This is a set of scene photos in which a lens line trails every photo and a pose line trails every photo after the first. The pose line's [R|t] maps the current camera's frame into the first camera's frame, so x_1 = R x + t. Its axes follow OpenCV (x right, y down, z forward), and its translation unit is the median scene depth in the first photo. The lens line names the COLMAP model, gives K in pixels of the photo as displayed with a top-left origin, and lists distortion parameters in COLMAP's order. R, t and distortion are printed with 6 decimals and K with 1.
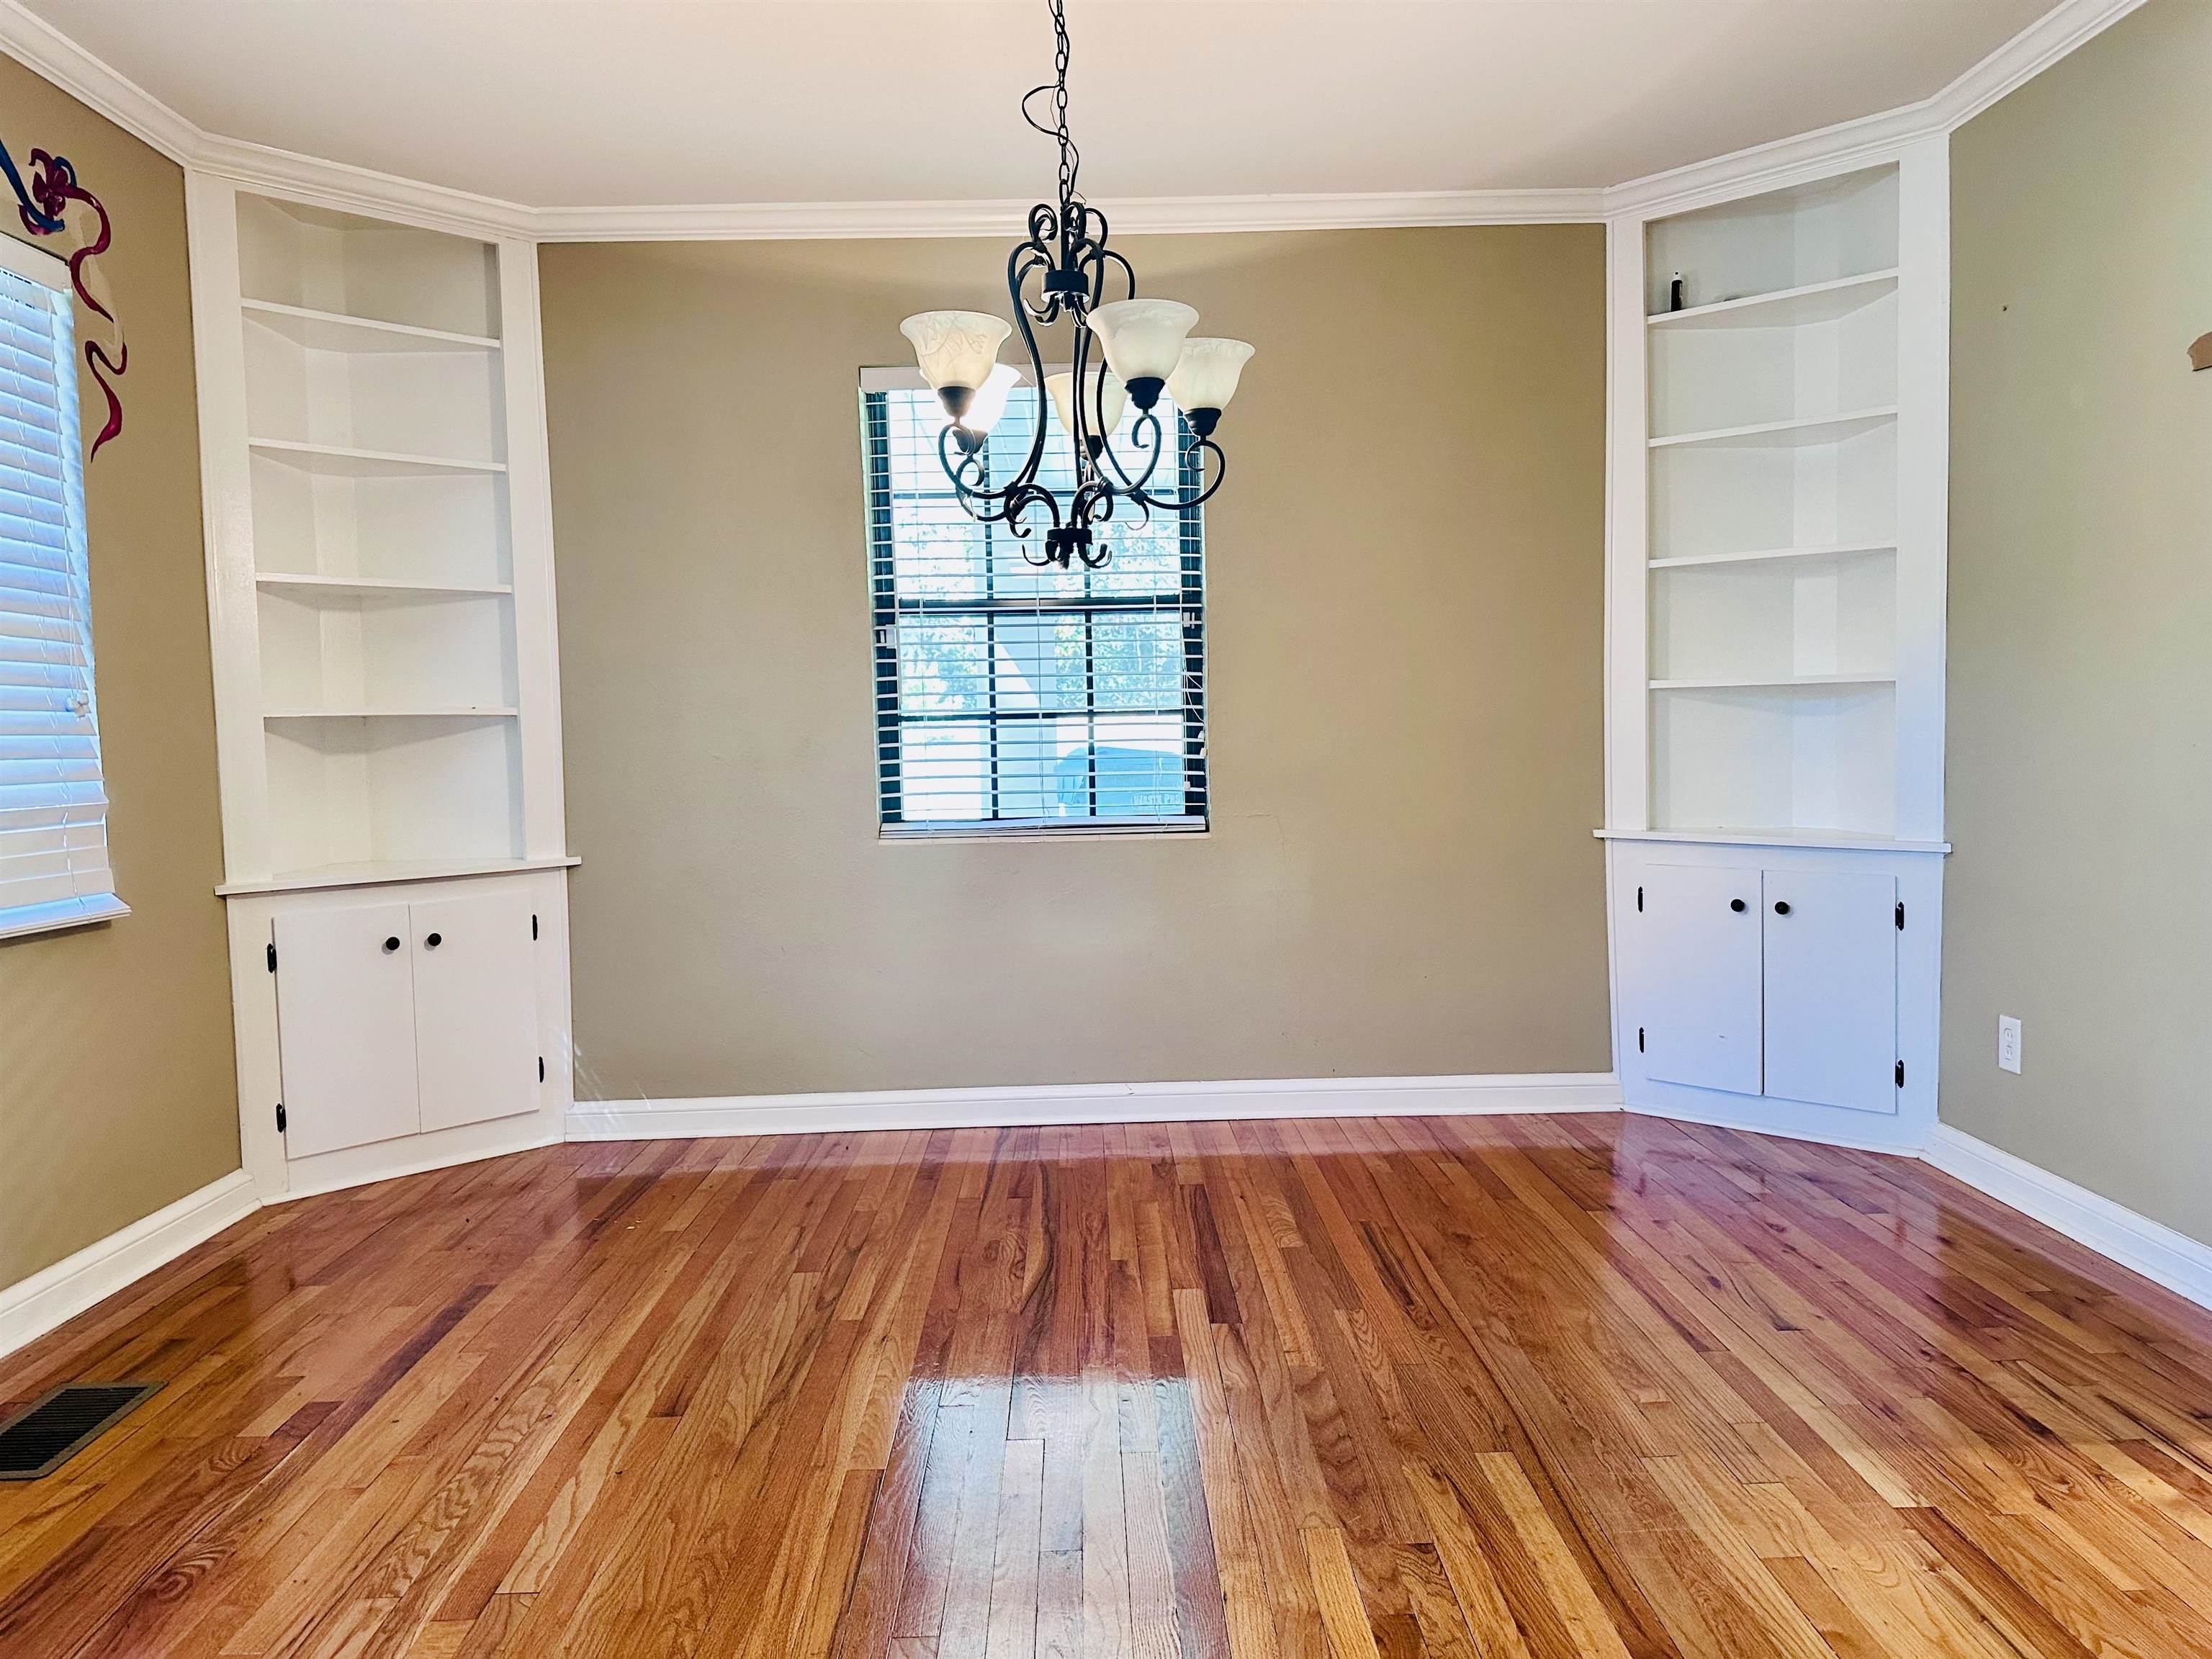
lens RADIAL K [[1571.5, 0, 1106.0], [0, 1571.5, 829.5], [0, 0, 1]] dist [0.062745, -0.077879]
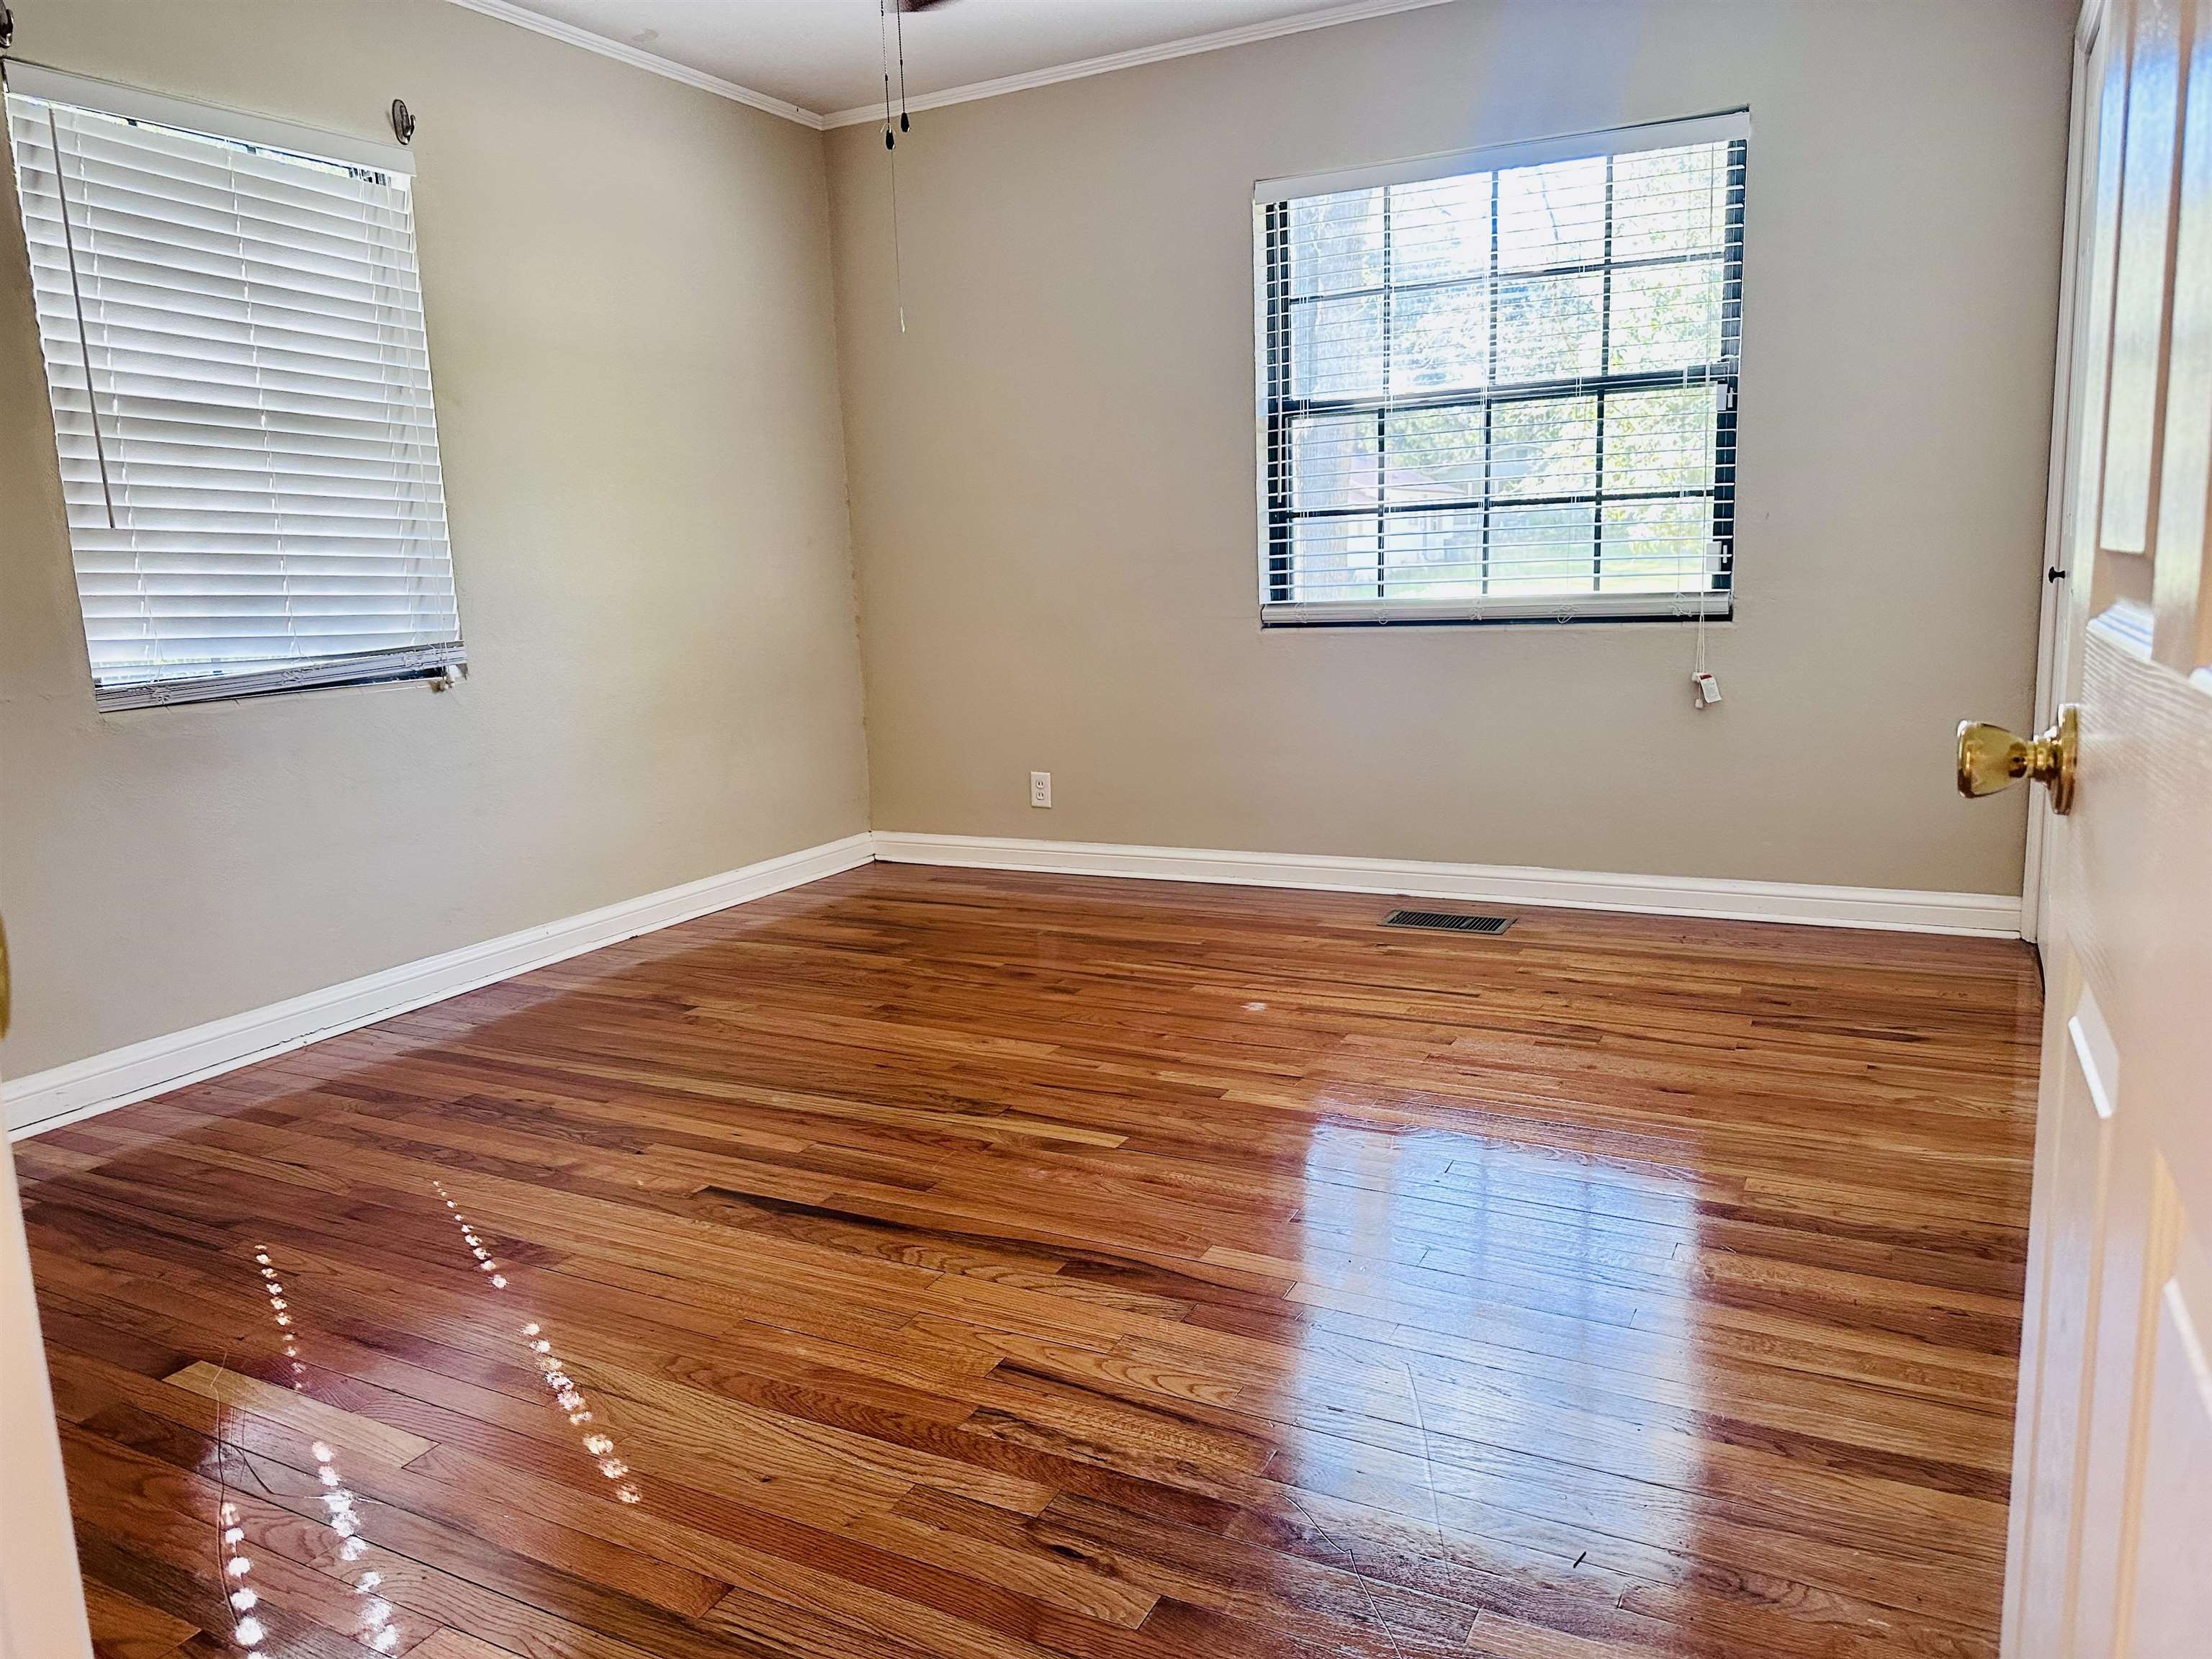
lens RADIAL K [[1571.5, 0, 1106.0], [0, 1571.5, 829.5], [0, 0, 1]] dist [0.062745, -0.077879]
pose [[0.882711, 0.068716, -0.464864, 0.270858], [-0.004828, 0.990525, 0.137250, -0.004344], [0.469891, -0.118908, 0.874679, -0.036584]]
